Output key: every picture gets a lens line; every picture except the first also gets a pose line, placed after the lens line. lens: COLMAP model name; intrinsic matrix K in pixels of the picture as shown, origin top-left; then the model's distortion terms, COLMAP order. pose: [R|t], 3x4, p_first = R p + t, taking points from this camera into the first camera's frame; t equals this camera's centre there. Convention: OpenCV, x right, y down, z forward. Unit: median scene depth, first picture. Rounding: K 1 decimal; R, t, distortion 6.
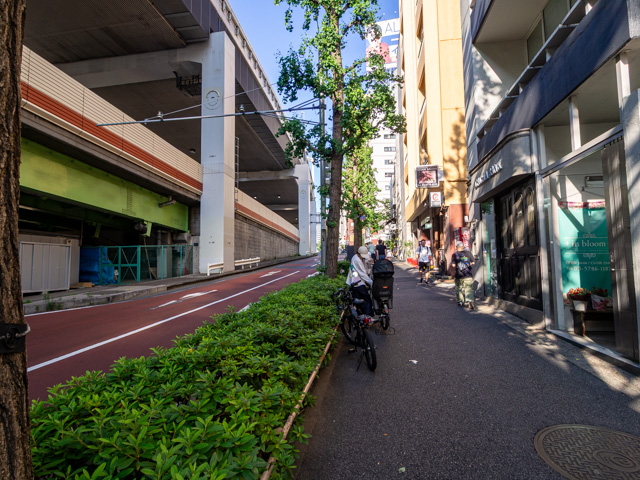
lens RADIAL K [[366.9, 0, 320.5], [0, 366.9, 242.0], [0, 0, 1]] dist [-0.003198, -0.001176]
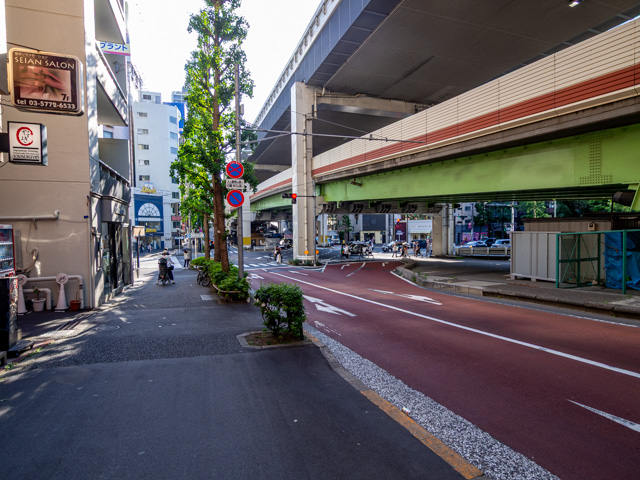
lens RADIAL K [[366.9, 0, 319.7], [0, 366.9, 238.1], [0, 0, 1]] dist [-0.003198, -0.001176]
pose [[-0.890839, 0.039712, -0.452581, 0.238613], [0.054404, 0.998329, -0.019488, 0.009137], [0.451051, -0.041983, -0.891510, 1.629896]]
